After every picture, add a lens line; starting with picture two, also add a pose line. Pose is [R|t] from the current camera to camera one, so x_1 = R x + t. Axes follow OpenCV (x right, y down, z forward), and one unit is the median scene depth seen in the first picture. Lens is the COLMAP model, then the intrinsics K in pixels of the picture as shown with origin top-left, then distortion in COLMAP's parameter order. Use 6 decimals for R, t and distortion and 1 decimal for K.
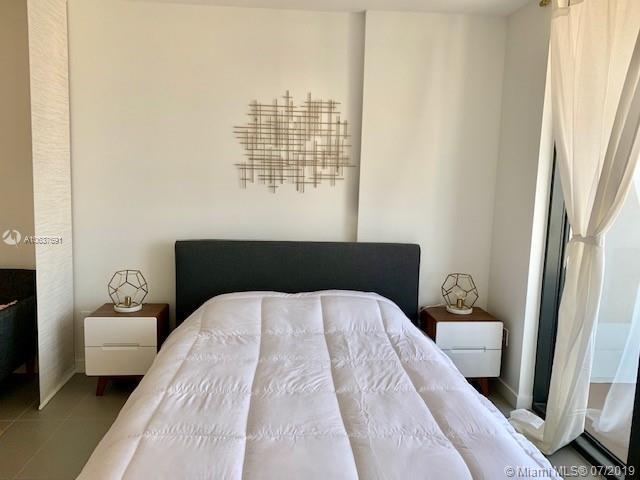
lens RADIAL K [[484.1, 0, 320.0], [0, 484.1, 240.0], [0, 0, 1]] dist [-0.006963, -0.000728]
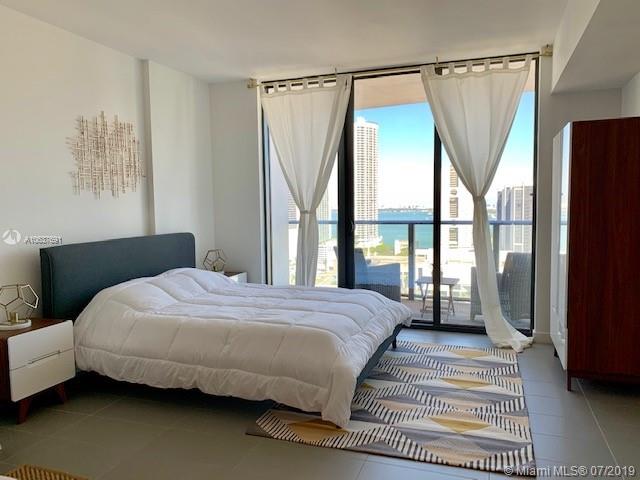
lens RADIAL K [[484.1, 0, 320.0], [0, 484.1, 240.0], [0, 0, 1]] dist [-0.006963, -0.000728]
pose [[0.403229, -0.104658, 0.909095, -0.944766], [0.135300, 0.989338, 0.053884, 0.007897], [-0.905042, 0.101273, 0.413090, 0.071229]]
